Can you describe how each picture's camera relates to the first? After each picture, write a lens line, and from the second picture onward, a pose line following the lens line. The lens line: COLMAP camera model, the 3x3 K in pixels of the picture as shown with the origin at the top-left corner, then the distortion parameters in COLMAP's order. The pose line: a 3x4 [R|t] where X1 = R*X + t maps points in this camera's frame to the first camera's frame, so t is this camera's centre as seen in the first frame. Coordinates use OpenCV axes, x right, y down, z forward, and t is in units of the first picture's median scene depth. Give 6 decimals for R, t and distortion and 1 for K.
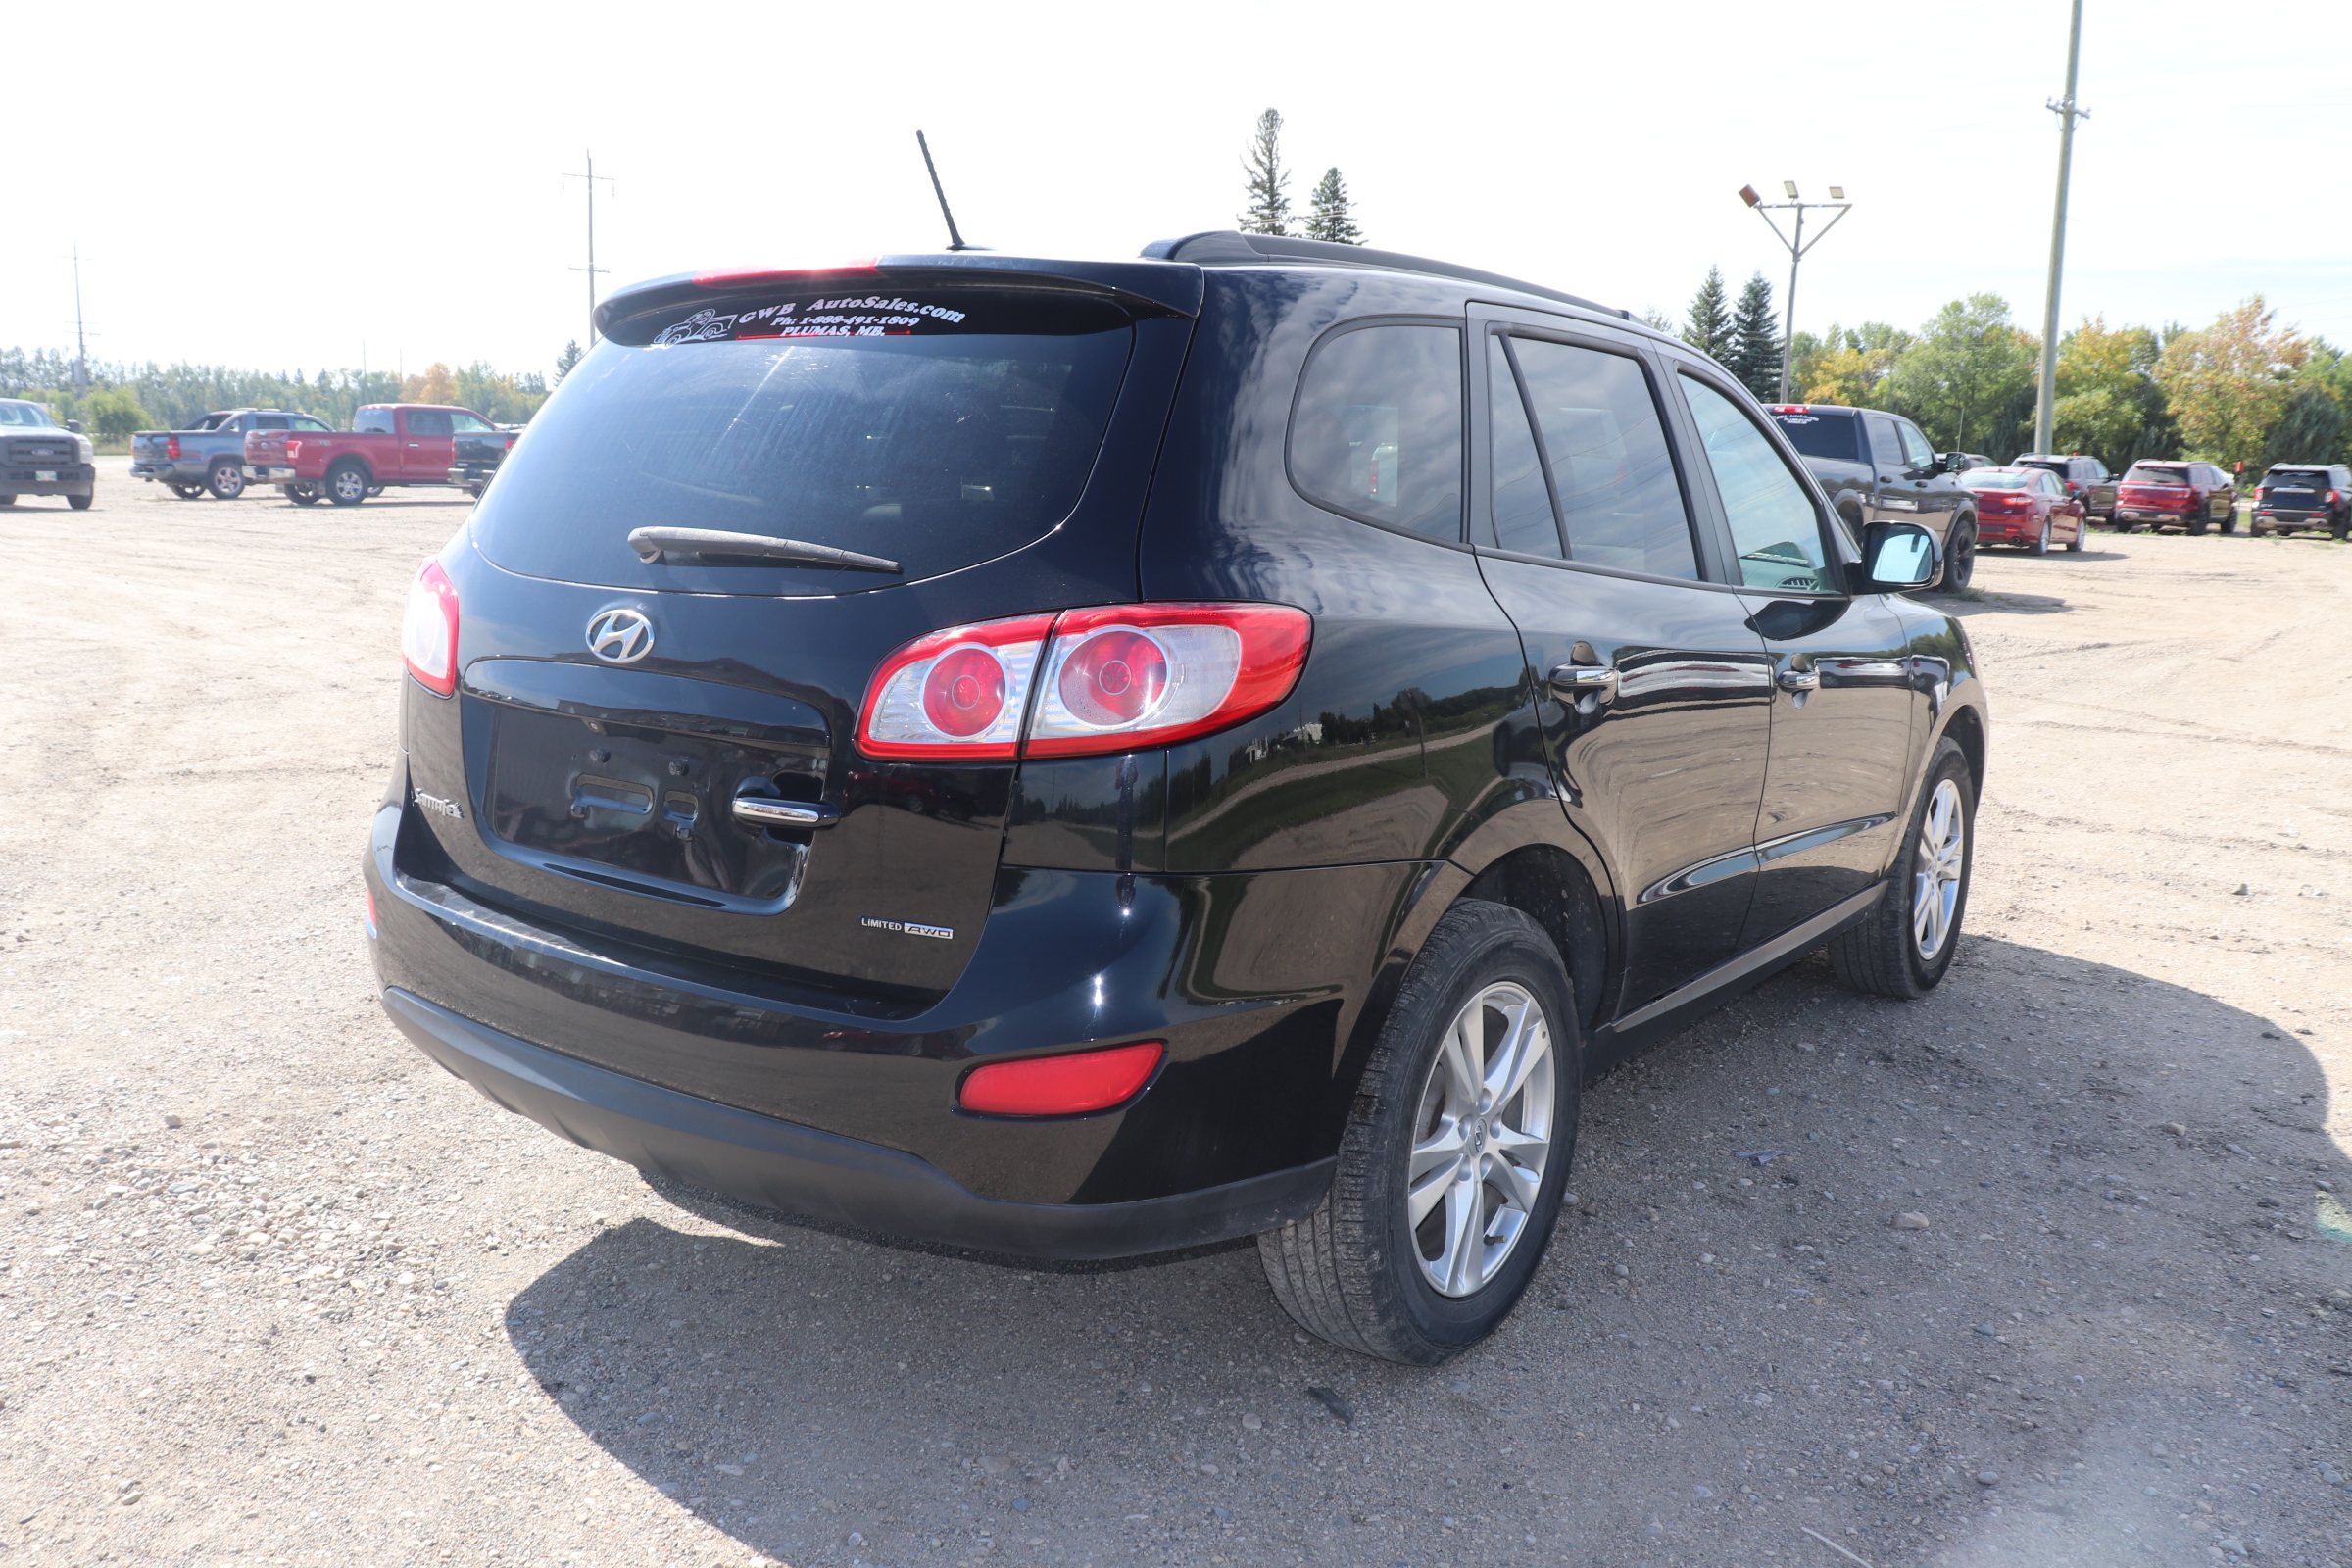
lens RADIAL K [[1975.8, 0, 1184.7], [0, 1975.8, 738.2], [0, 0, 1]] dist [-0.190777, 0.202791]
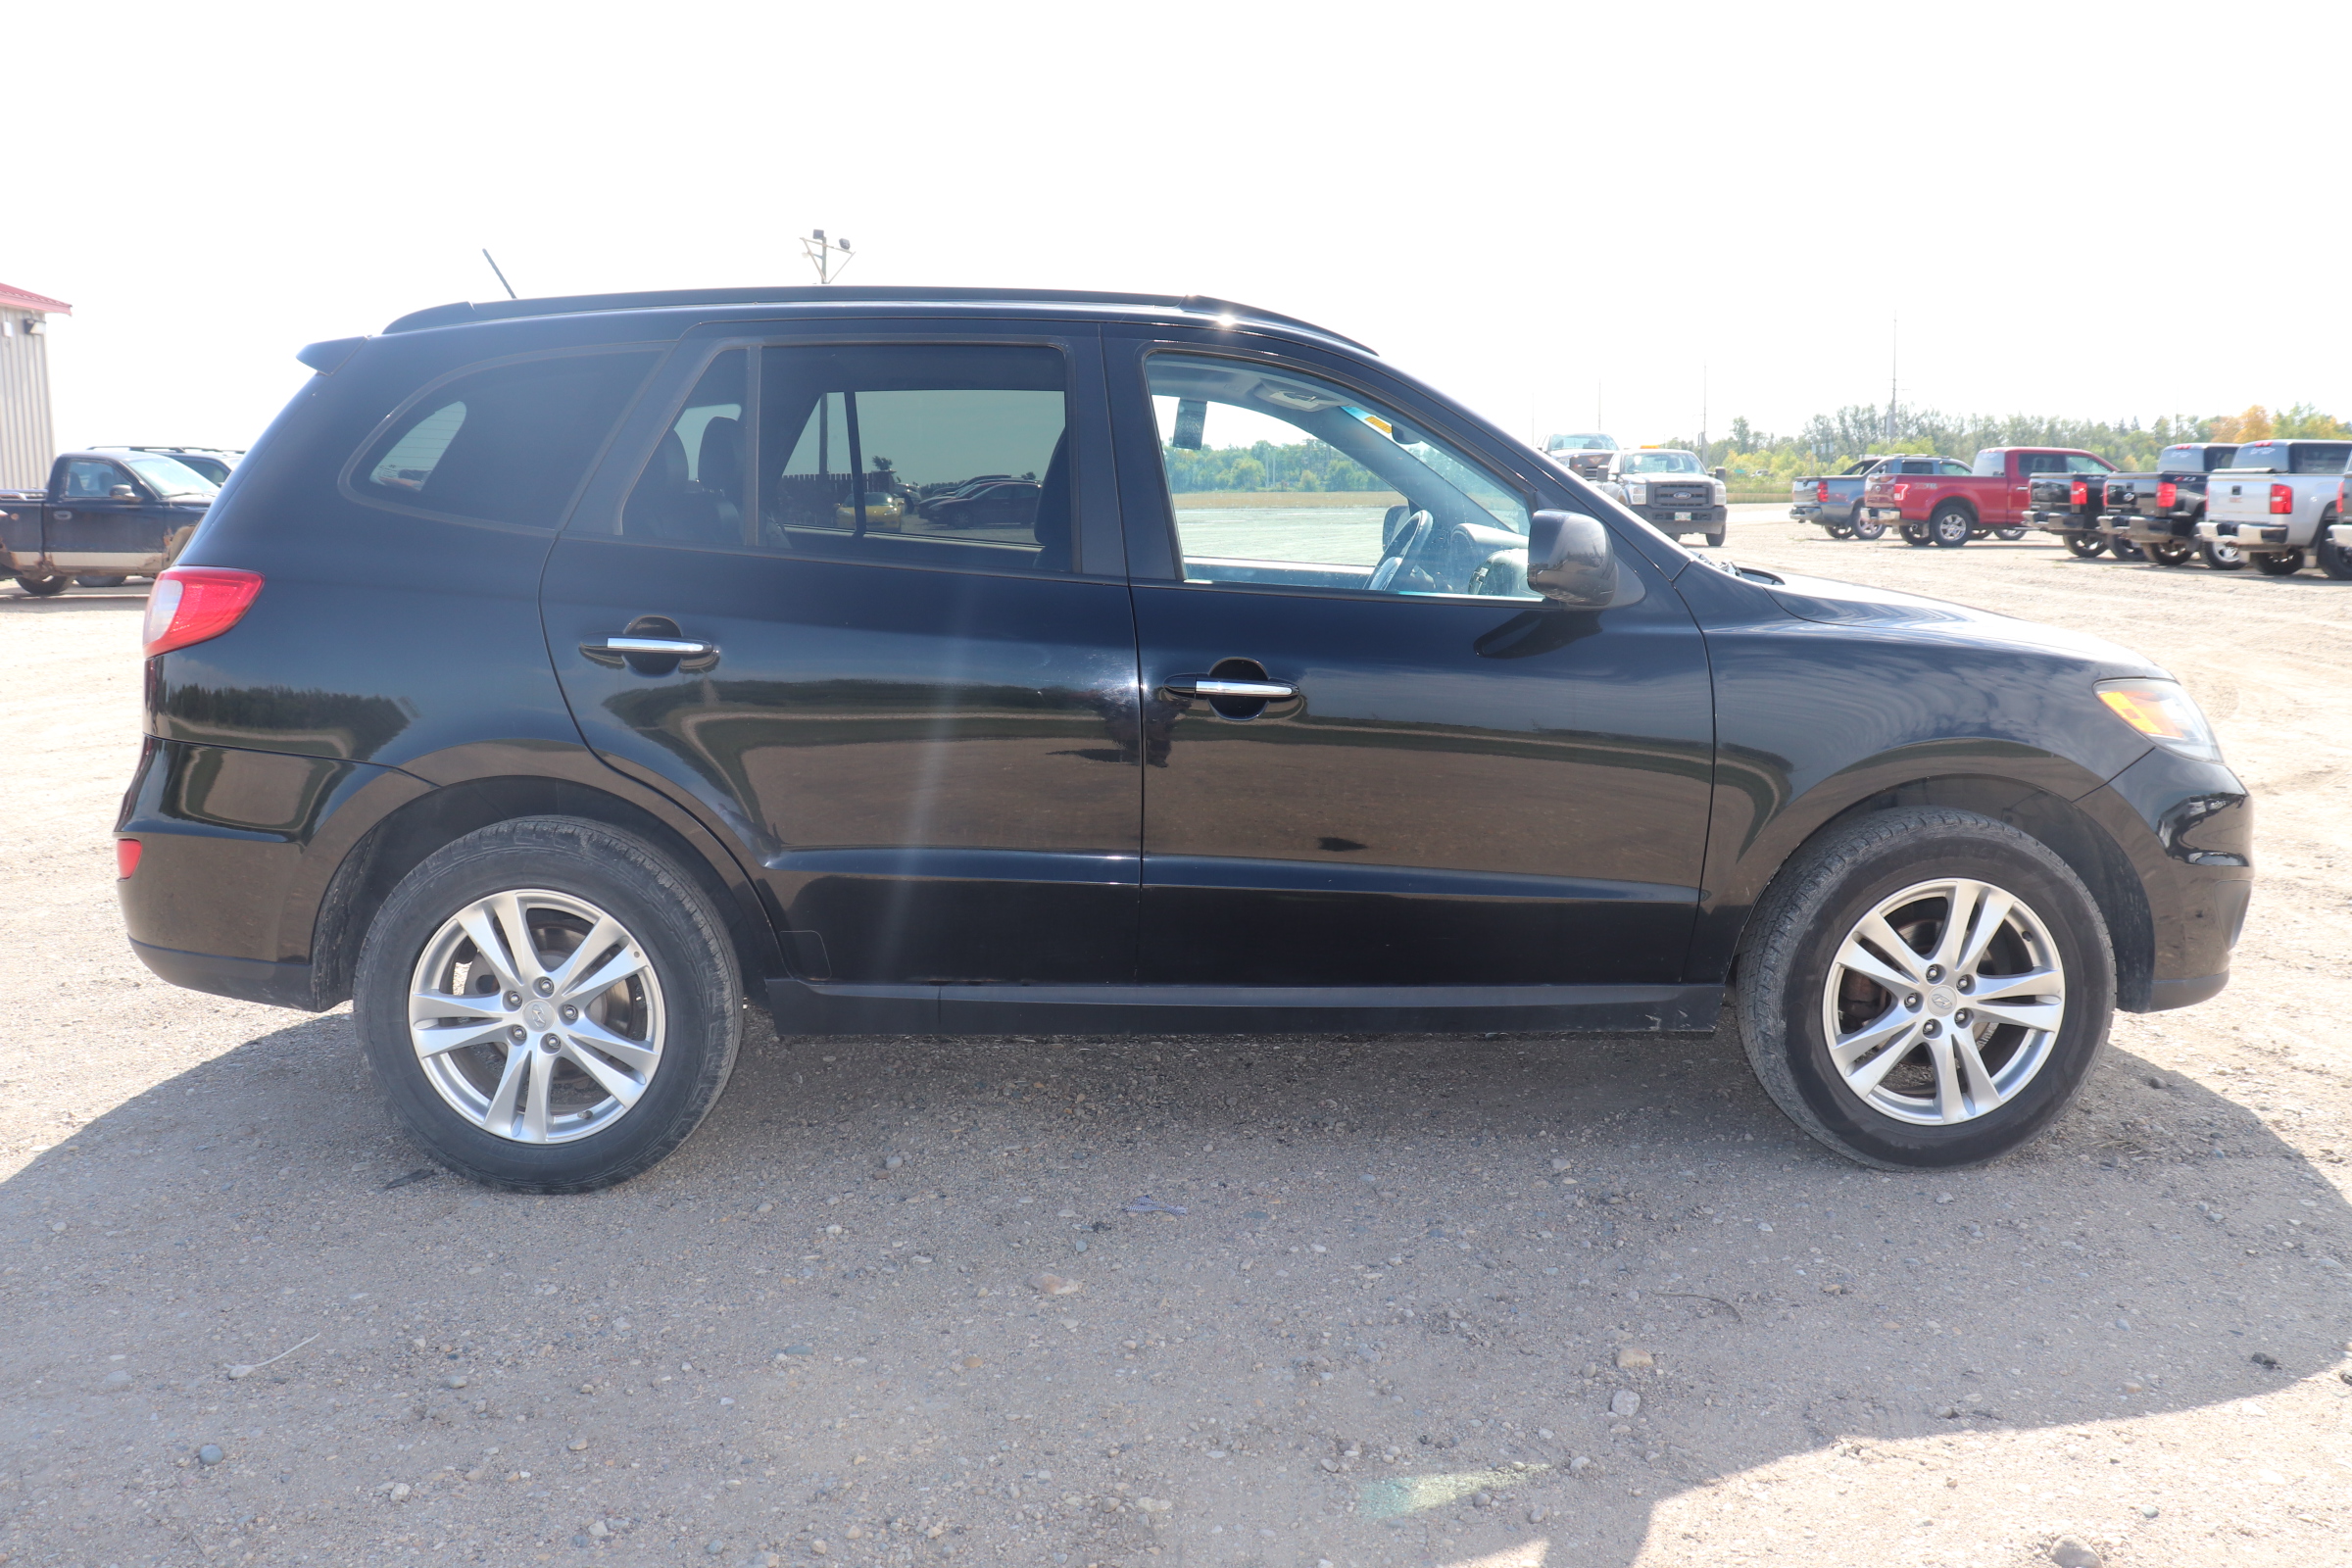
lens RADIAL K [[1975.8, 0, 1184.7], [0, 1975.8, 738.2], [0, 0, 1]] dist [-0.190777, 0.202791]
pose [[0.612787, 0.075999, -0.786585, 0.126807], [-0.095768, 0.995171, 0.021545, -0.003249], [0.784423, 0.062127, 0.617106, 0.052656]]
